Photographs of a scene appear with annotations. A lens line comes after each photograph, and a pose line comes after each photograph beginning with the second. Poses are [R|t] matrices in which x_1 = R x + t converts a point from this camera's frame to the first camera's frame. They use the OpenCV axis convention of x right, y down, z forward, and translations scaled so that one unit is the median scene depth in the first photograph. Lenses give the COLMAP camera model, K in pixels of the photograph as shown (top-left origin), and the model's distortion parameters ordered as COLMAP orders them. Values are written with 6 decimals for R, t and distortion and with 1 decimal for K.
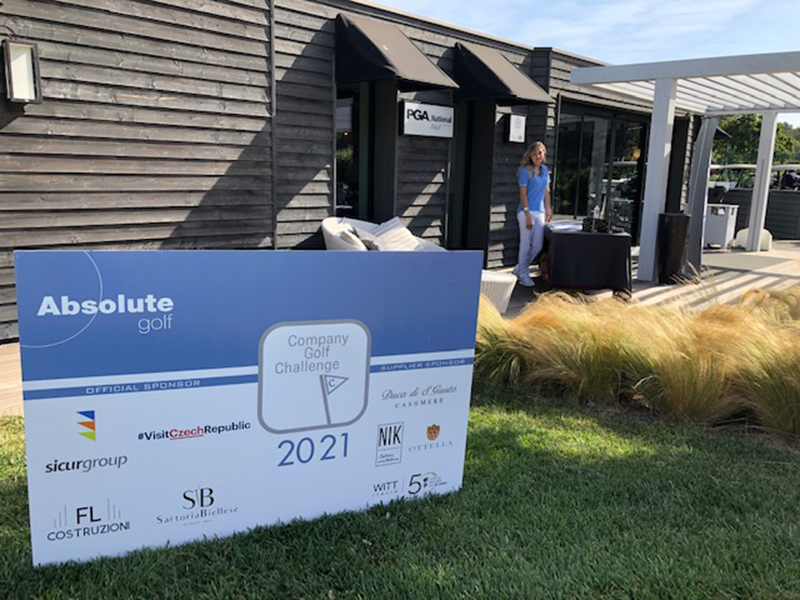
lens RADIAL K [[642.4, 0, 401.4], [0, 642.4, 299.7], [0, 0, 1]] dist [0.012493, -0.000238]
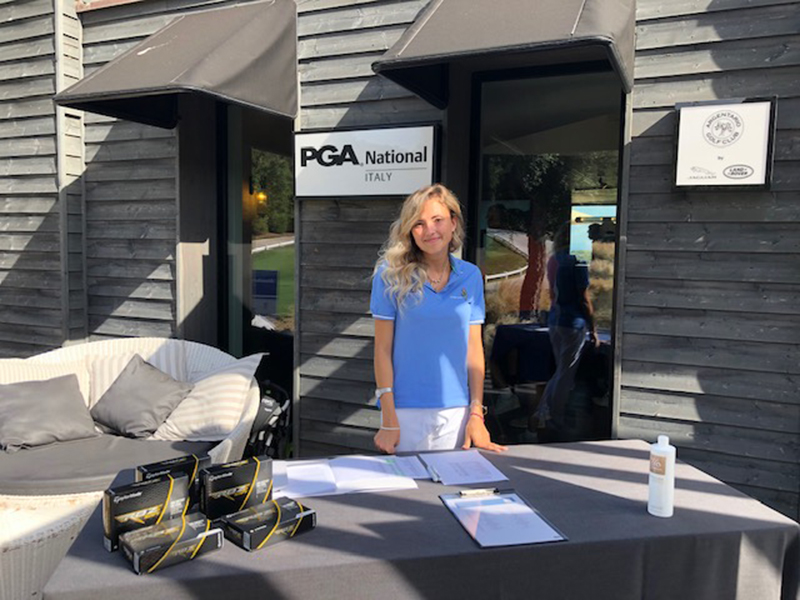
lens RADIAL K [[642.4, 0, 400.3], [0, 642.4, 298.7], [0, 0, 1]] dist [0.012493, -0.000238]
pose [[0.356944, 0.075133, -0.931100, 0.581927], [-0.183659, 0.982950, 0.008910, -0.224193], [0.915893, 0.167825, 0.364656, 1.021820]]
